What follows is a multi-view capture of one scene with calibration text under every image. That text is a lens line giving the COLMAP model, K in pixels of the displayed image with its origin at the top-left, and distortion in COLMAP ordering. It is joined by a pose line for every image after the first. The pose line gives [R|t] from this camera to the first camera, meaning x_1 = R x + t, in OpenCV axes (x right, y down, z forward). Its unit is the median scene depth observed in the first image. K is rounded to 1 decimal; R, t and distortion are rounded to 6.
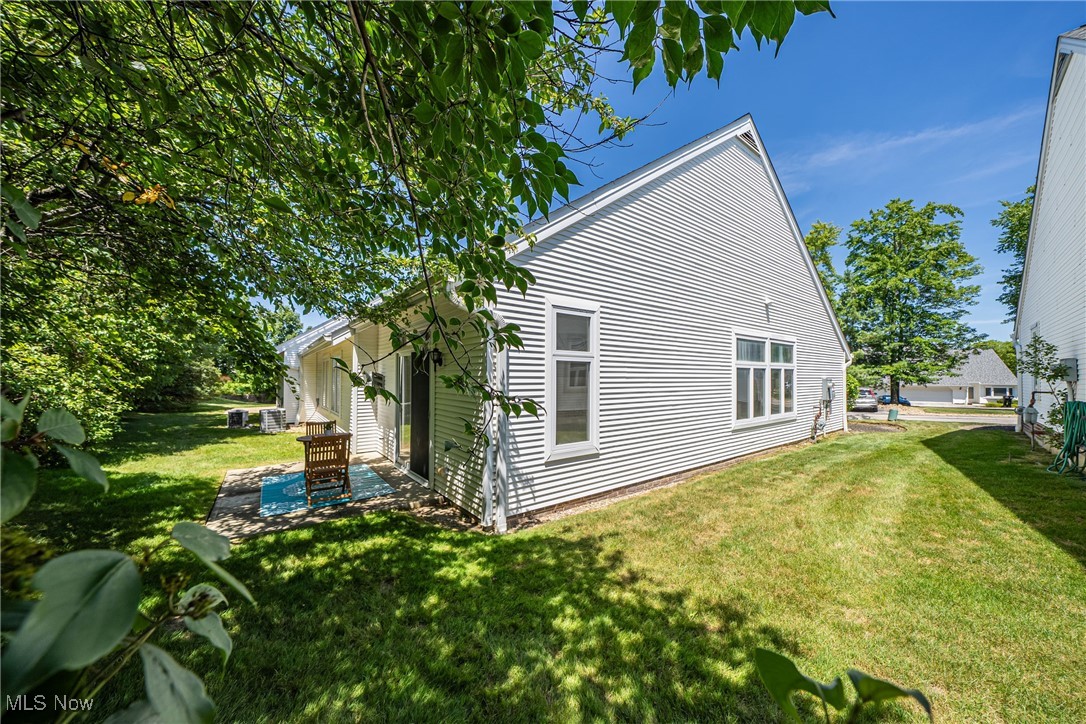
lens RADIAL K [[372.8, 0, 540.3], [0, 372.8, 364.6], [0, 0, 1]] dist [-0.000343, -0.000092]
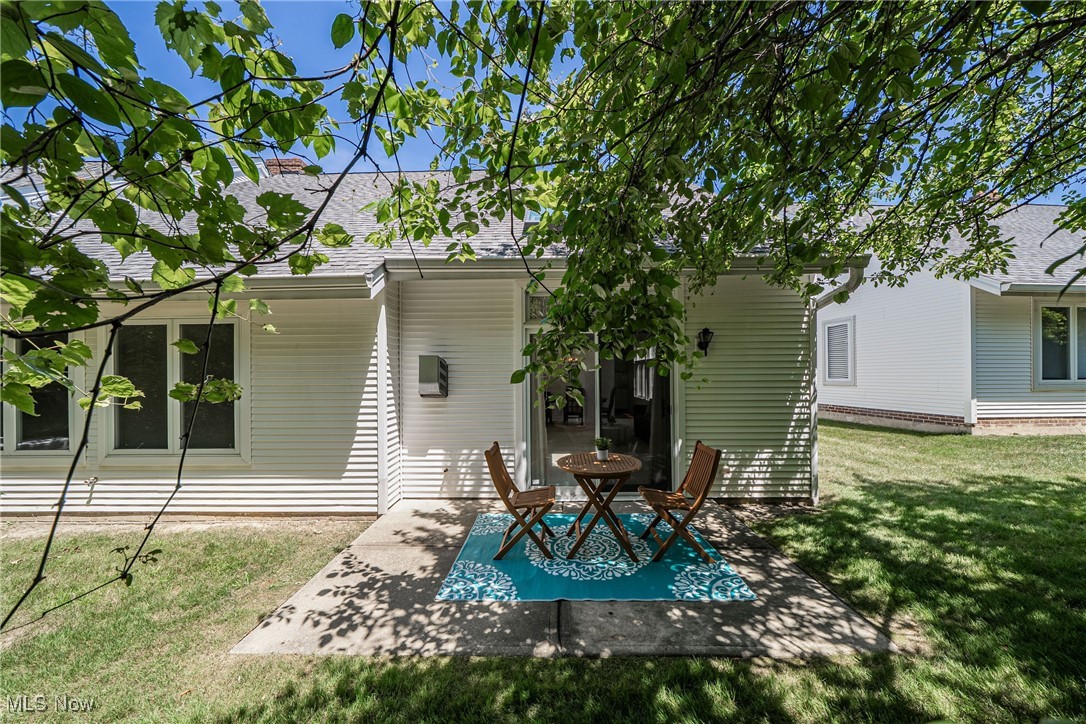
lens RADIAL K [[376.1, 0, 539.5], [0, 376.1, 373.2], [0, 0, 1]] dist [-0.000451, -0.000002]
pose [[0.616991, -0.004243, 0.786959, -1.354298], [-0.012578, 0.999805, 0.015252, 0.053861], [-0.786870, -0.019309, 0.616817, 0.875766]]
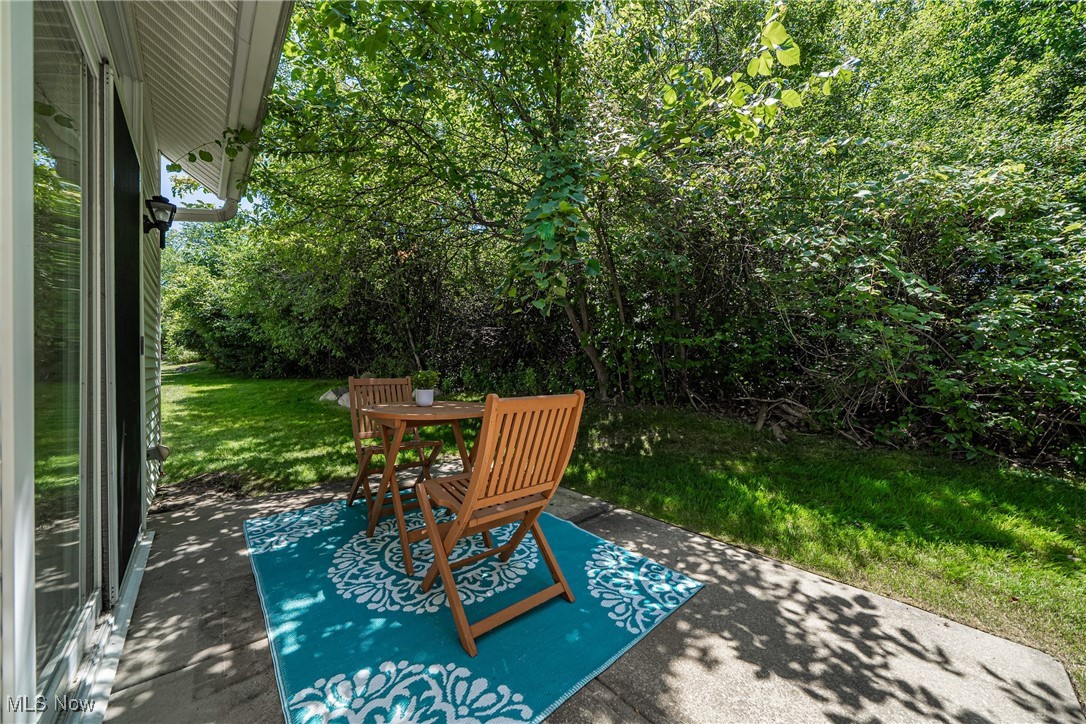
lens RADIAL K [[376.1, 0, 539.5], [0, 376.1, 373.2], [0, 0, 1]] dist [-0.000451, -0.000002]
pose [[-0.994844, -0.003950, -0.101337, -0.801119], [-0.002562, 0.999901, -0.013830, 0.198961], [0.101382, -0.013499, -0.994756, 1.713127]]
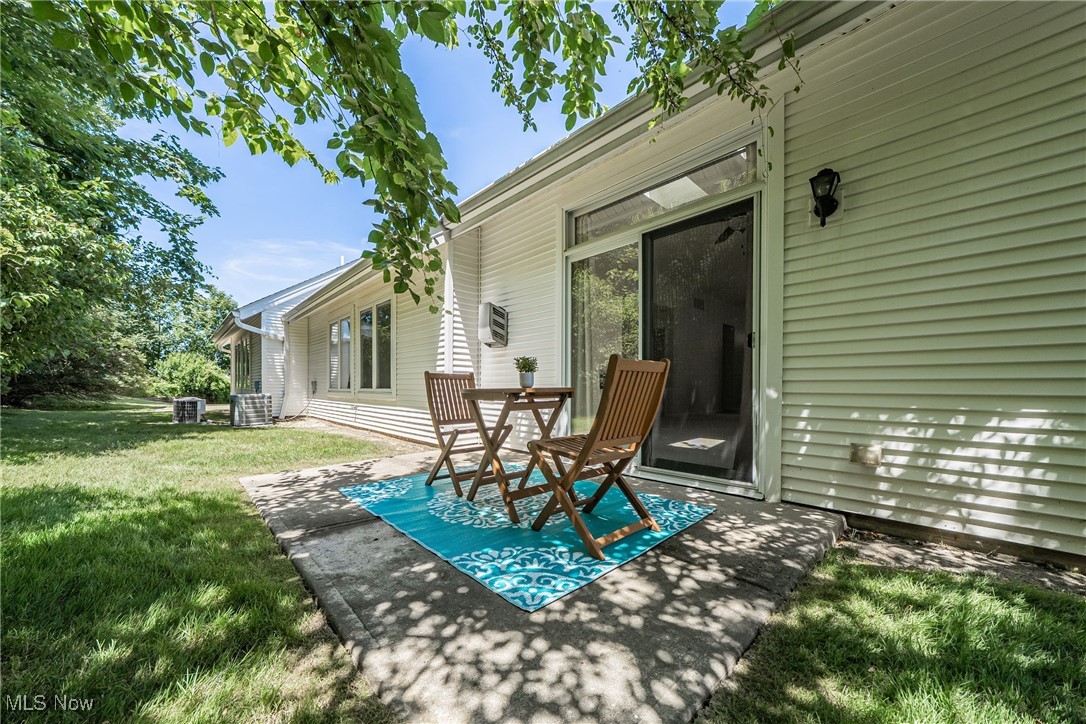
lens RADIAL K [[376.8, 0, 535.8], [0, 376.8, 387.2], [0, 0, 1]] dist [0.002323, 0.000202]
pose [[0.992791, 0.003830, 0.119797, -0.758490], [-0.007160, 0.999599, 0.027382, 0.218575], [-0.119644, -0.028042, 0.992421, 0.687678]]
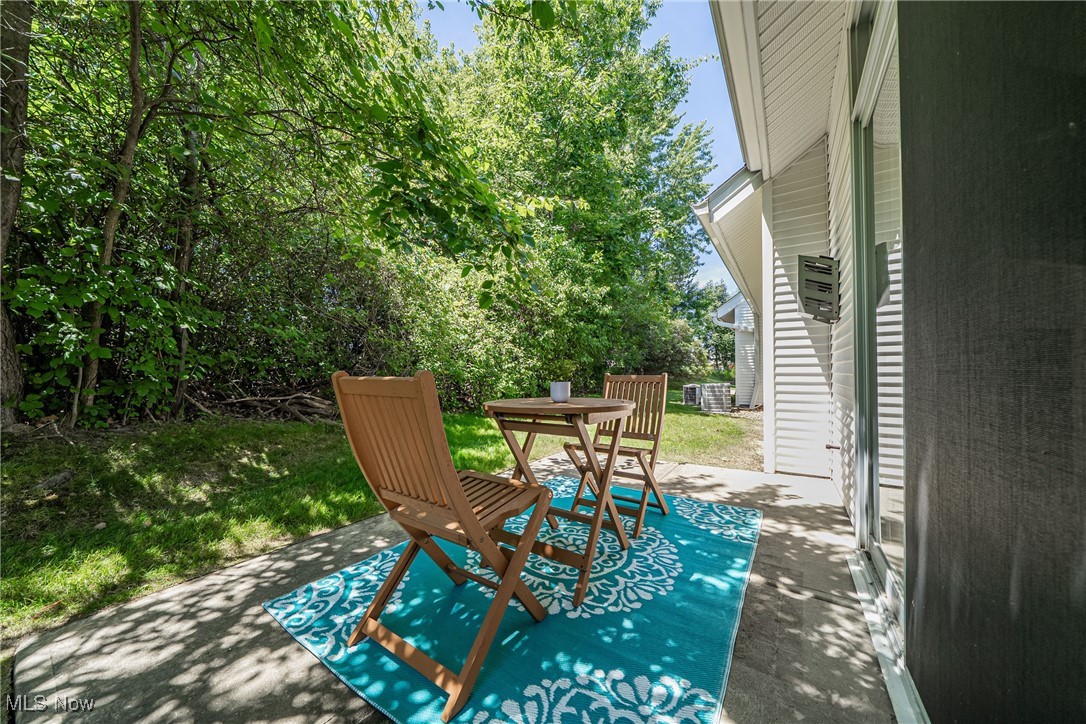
lens RADIAL K [[366.6, 0, 547.5], [0, 366.6, 358.3], [0, 0, 1]] dist [0.000319, -0.000040]
pose [[0.349280, -0.034095, -0.936398, -0.341830], [0.030608, 0.999220, -0.024965, 0.196250], [0.936518, -0.019941, 0.350051, 1.081777]]
